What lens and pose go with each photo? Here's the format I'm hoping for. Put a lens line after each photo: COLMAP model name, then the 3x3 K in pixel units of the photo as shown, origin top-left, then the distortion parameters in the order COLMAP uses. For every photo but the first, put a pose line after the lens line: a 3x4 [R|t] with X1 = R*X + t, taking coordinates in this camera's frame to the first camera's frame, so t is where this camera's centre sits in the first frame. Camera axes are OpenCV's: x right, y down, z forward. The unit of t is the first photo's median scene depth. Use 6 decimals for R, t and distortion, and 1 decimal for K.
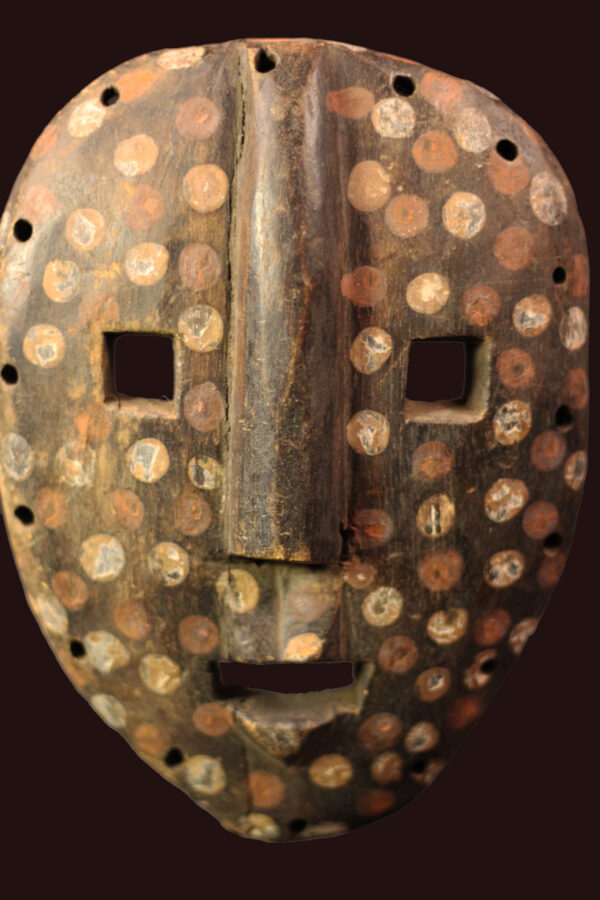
lens RADIAL K [[2214.3, 0, 300.0], [0, 2214.3, 450.0], [0, 0, 1]] dist [-0.119633, -0.601678]
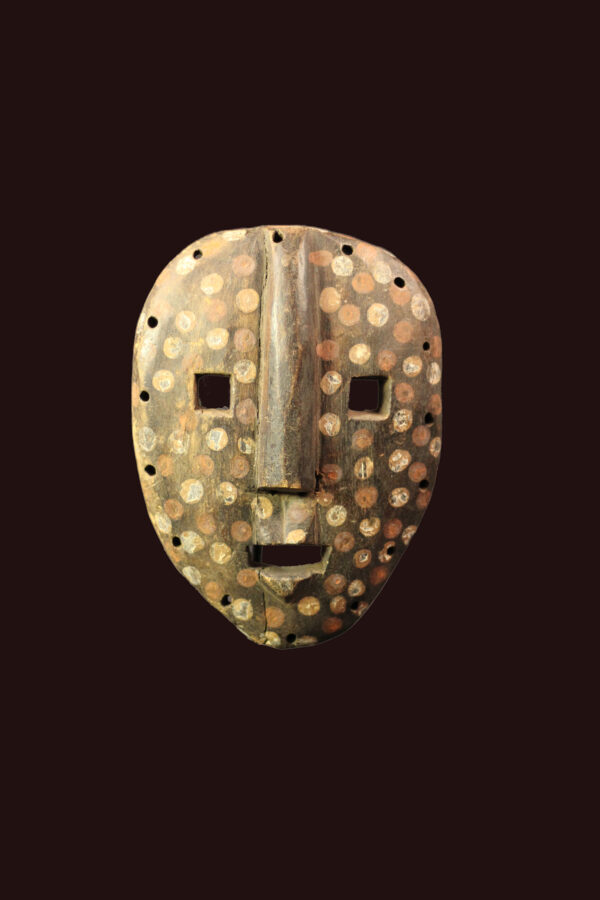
lens RADIAL K [[2214.3, 0, 300.0], [0, 2214.3, 450.0], [0, 0, 1]] dist [-0.119633, -0.601678]
pose [[0.998955, 0.002068, 0.045658, -0.084292], [0.001439, 0.997059, -0.076627, 0.163389], [-0.045683, 0.076612, 0.996014, -0.946477]]
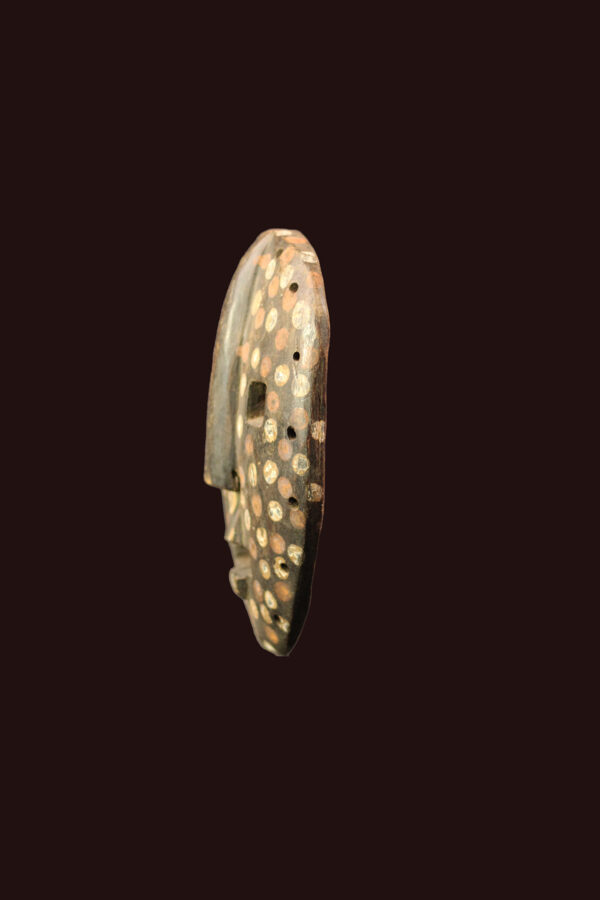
lens RADIAL K [[2214.3, 0, 300.0], [0, 2214.3, 450.0], [0, 0, 1]] dist [-0.119633, -0.601678]
pose [[0.267249, 0.102494, -0.958161, 1.906288], [-0.205047, 0.977604, 0.047382, -0.090395], [0.941559, 0.183805, 0.282280, 0.491506]]
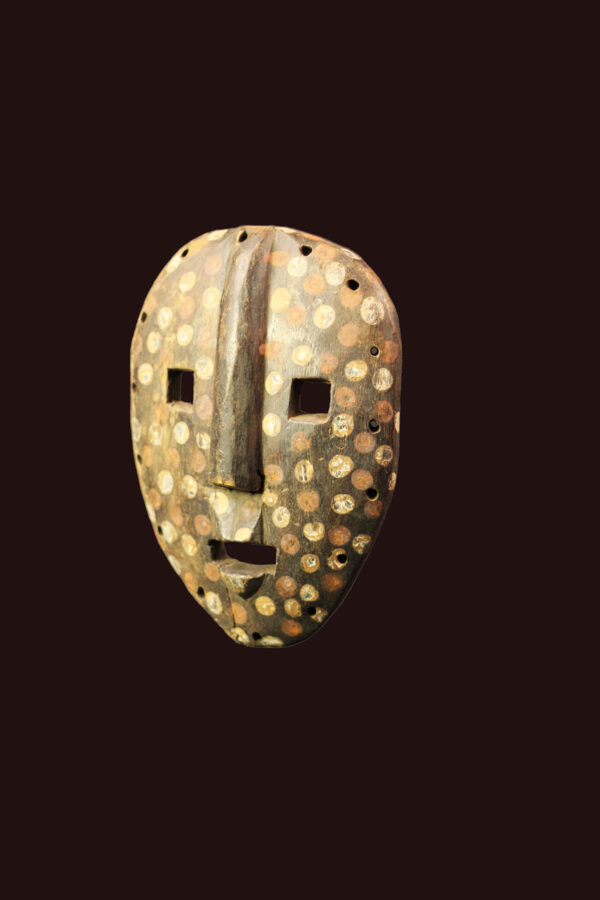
lens RADIAL K [[2214.3, 0, 300.0], [0, 2214.3, 450.0], [0, 0, 1]] dist [-0.119633, -0.601678]
pose [[0.866082, 0.066492, -0.495460, 1.014471], [-0.110229, 0.992121, -0.059539, 0.126929], [0.487598, 0.106179, 0.866588, -0.680526]]
